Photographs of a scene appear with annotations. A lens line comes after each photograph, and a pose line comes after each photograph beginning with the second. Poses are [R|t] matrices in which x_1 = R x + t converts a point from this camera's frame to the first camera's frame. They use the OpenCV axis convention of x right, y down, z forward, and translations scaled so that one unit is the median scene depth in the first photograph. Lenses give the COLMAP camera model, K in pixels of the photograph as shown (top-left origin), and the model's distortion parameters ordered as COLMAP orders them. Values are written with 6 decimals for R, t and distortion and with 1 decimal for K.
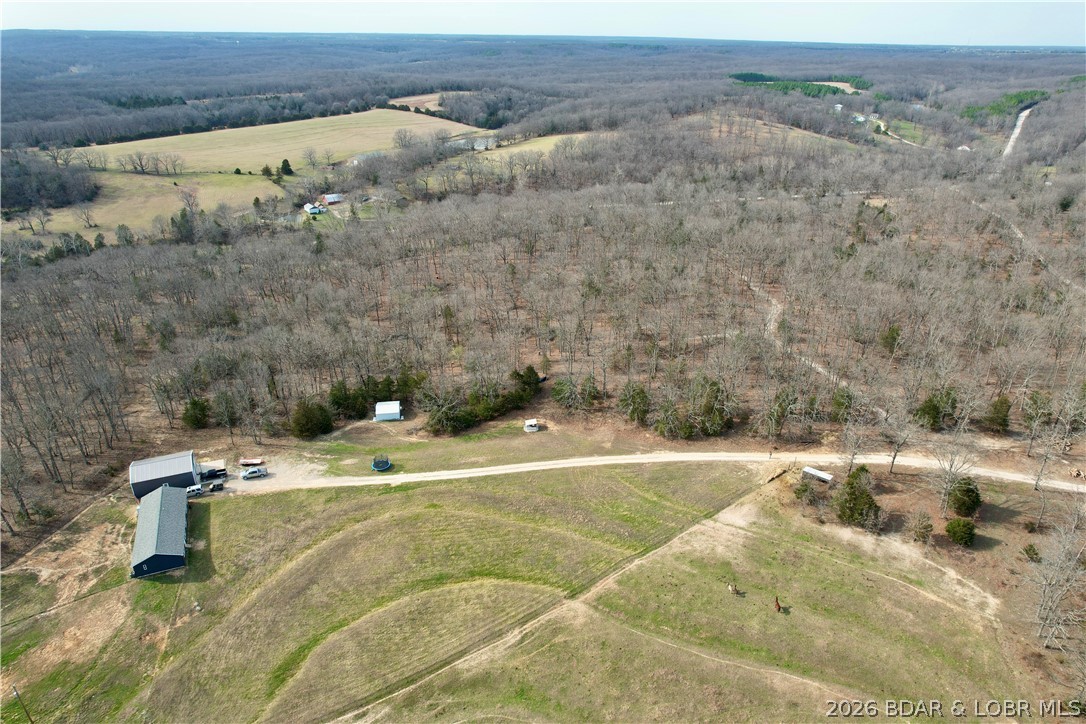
lens RADIAL K [[690.0, 0, 550.4], [0, 690.0, 367.1], [0, 0, 1]] dist [-0.077252, 0.063698]
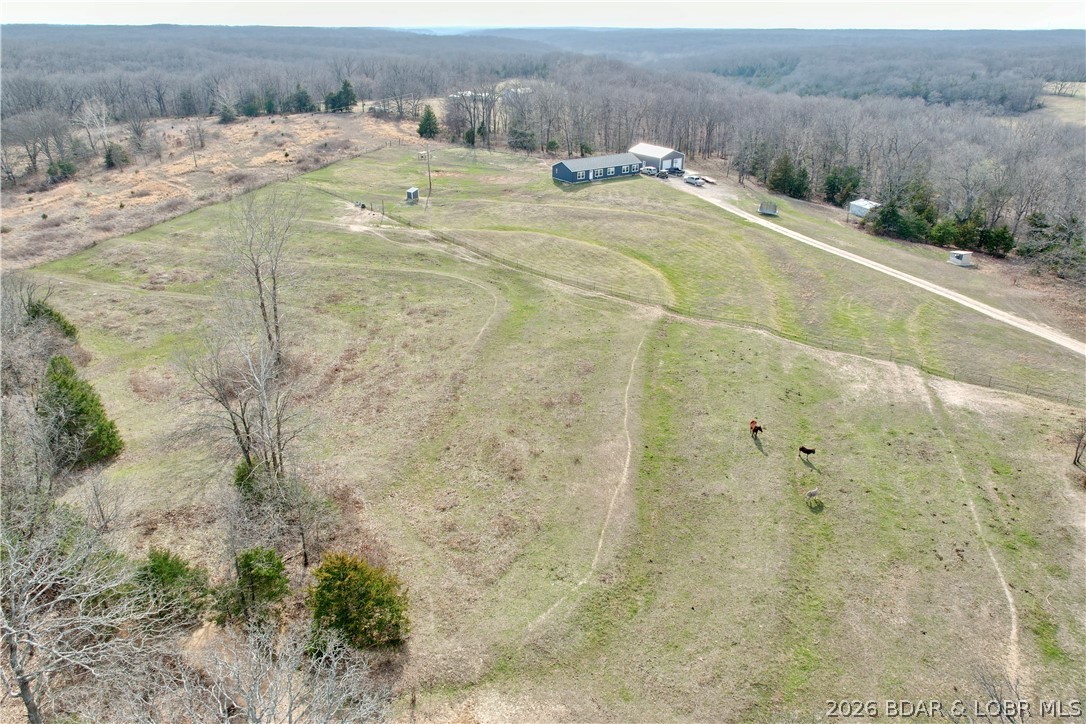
lens RADIAL K [[690.0, 0, 544.4], [0, 690.0, 368.7], [0, 0, 1]] dist [-0.077252, 0.063698]
pose [[0.198599, 0.433083, -0.879203, 0.598152], [-0.437634, 0.841859, 0.315832, 0.166338], [0.876946, 0.322045, 0.356724, 0.495995]]
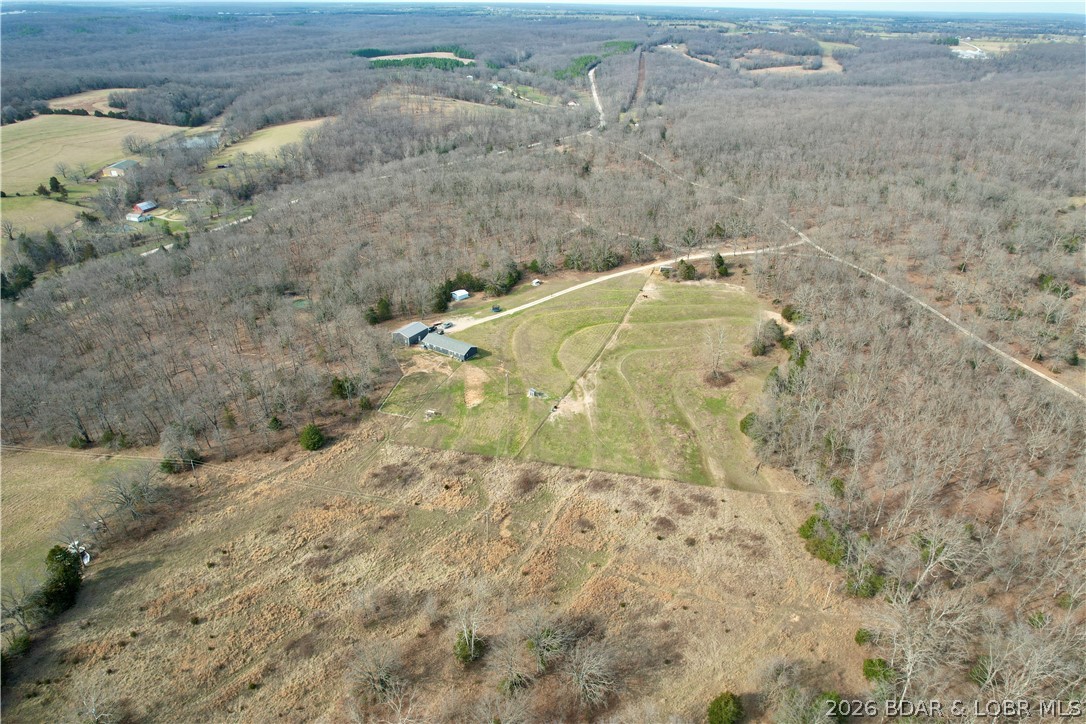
lens RADIAL K [[690.0, 0, 548.7], [0, 690.0, 368.1], [0, 0, 1]] dist [-0.077252, 0.063698]
pose [[0.832007, -0.267442, 0.486045, -1.169825], [0.242017, 0.963339, 0.115786, 0.115274], [-0.499192, 0.021296, 0.866230, -0.831388]]
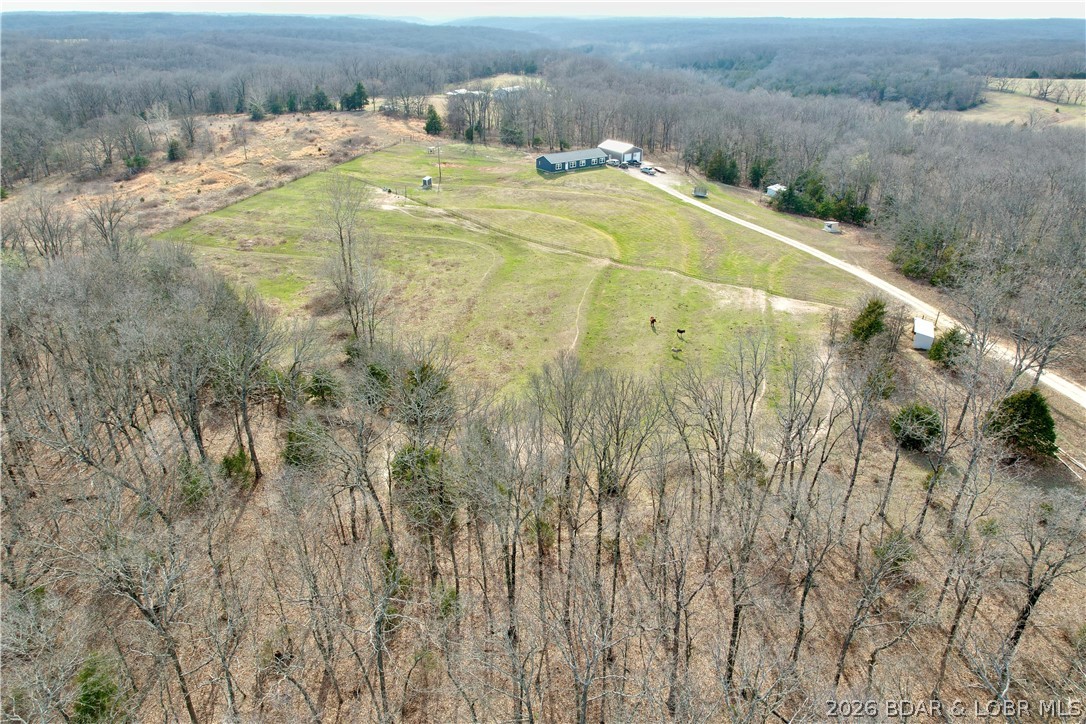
lens RADIAL K [[690.0, 0, 543.4], [0, 690.0, 368.2], [0, 0, 1]] dist [-0.077252, 0.063698]
pose [[0.210483, 0.445995, -0.869934, 0.890746], [-0.437738, 0.838673, 0.324057, 0.133635], [0.874118, 0.312595, 0.371755, 0.424179]]
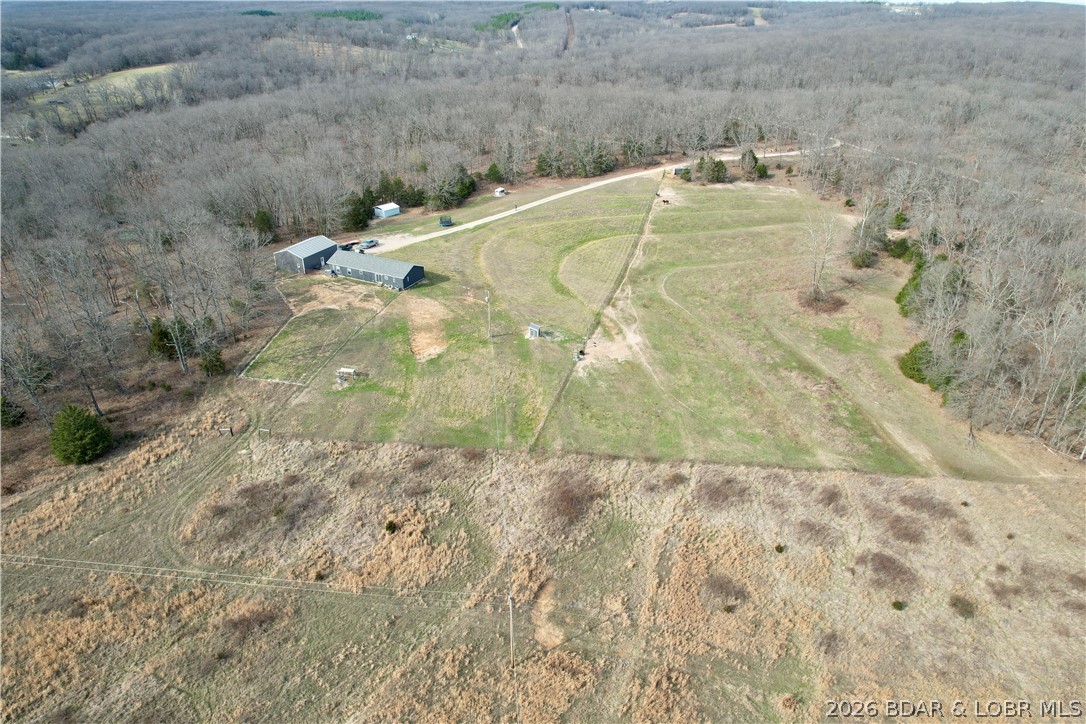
lens RADIAL K [[690.0, 0, 548.1], [0, 690.0, 370.3], [0, 0, 1]] dist [-0.077252, 0.063698]
pose [[0.759260, -0.319431, 0.566999, -0.935555], [0.284254, 0.946526, 0.152605, 0.267579], [-0.585426, 0.045305, 0.809459, -0.131610]]
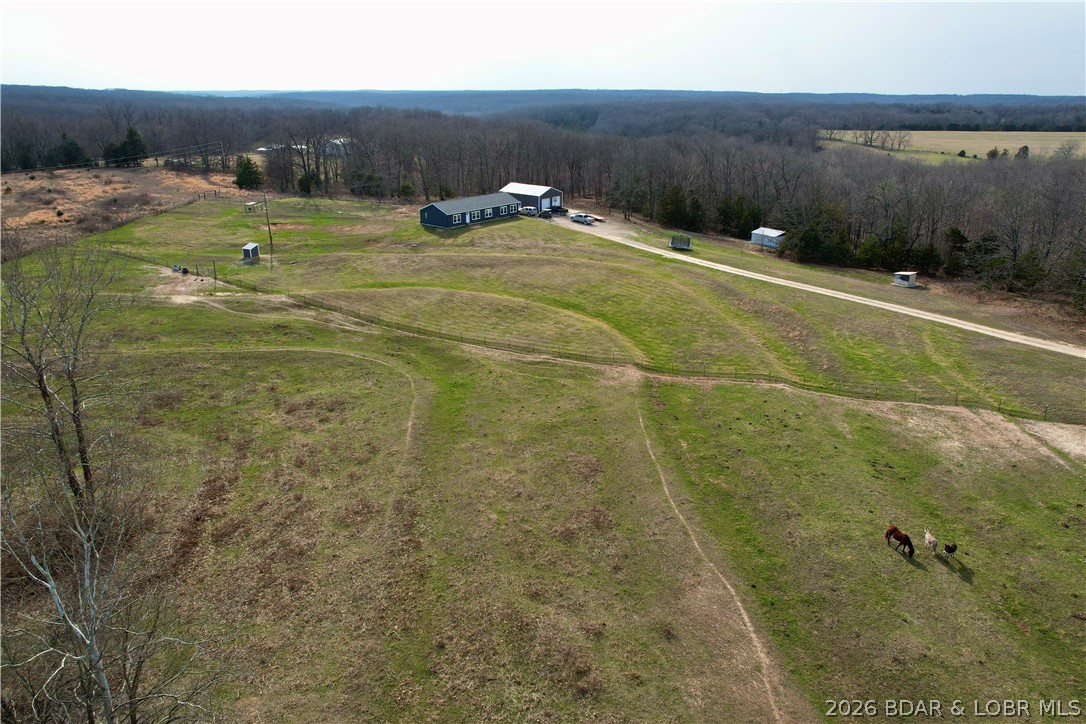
lens RADIAL K [[690.0, 0, 546.3], [0, 690.0, 372.9], [0, 0, 1]] dist [-0.077252, 0.063698]
pose [[0.462151, 0.332647, -0.822047, 0.409002], [-0.397259, 0.906425, 0.143454, 0.232029], [0.792844, 0.260269, 0.551053, 0.477670]]
